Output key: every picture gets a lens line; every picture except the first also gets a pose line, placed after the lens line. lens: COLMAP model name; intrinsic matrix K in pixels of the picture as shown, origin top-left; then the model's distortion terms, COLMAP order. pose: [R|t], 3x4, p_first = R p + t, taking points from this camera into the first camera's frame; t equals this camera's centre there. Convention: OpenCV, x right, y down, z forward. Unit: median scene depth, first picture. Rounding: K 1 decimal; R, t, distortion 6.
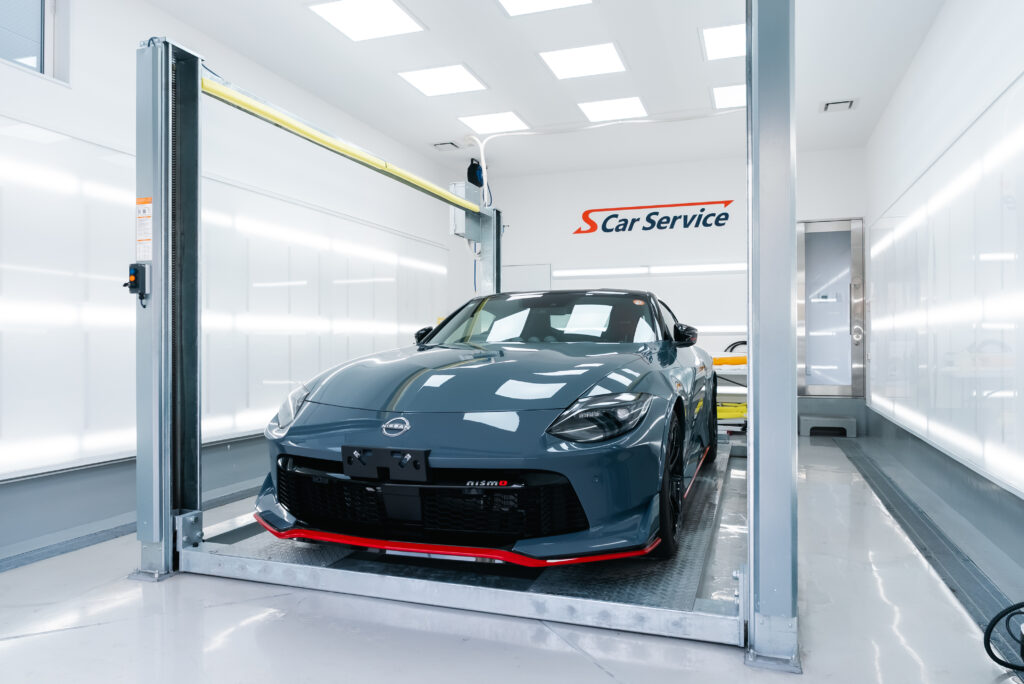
lens RADIAL K [[730.2, 0, 513.1], [0, 730.2, 344.2], [0, 0, 1]] dist [-0.003069, 0.006555]
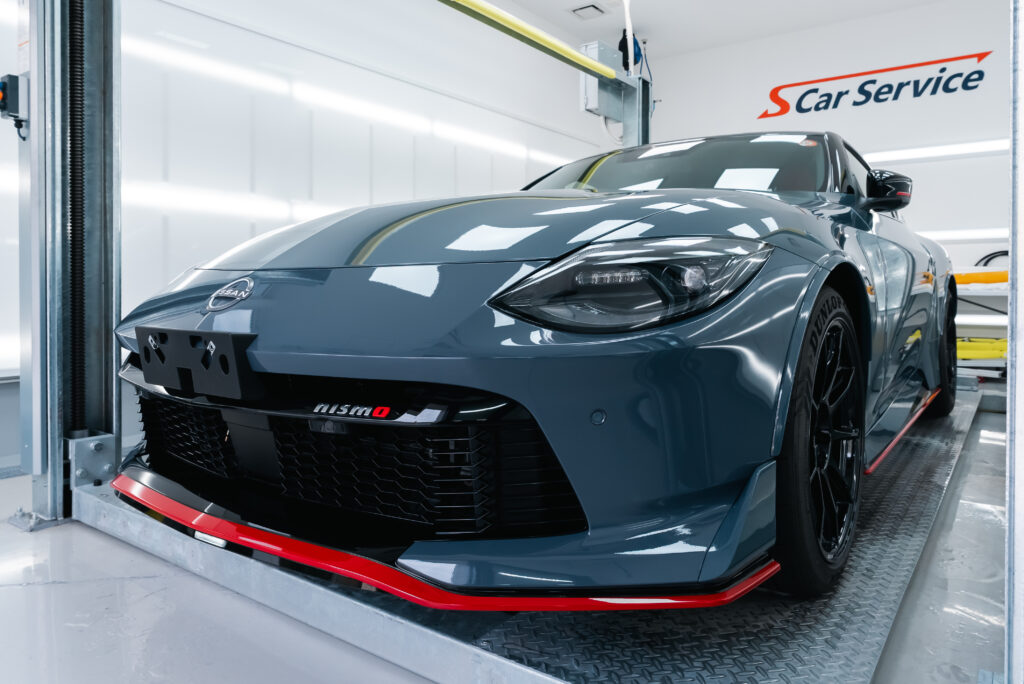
lens RADIAL K [[730.2, 0, 514.3], [0, 730.2, 294.2], [0, 0, 1]] dist [-0.003069, 0.006555]
pose [[0.959031, 0.011582, -0.283065, 0.088753], [-0.009831, 0.999923, 0.007606, 0.052996], [0.283131, -0.004512, 0.959071, 0.275819]]
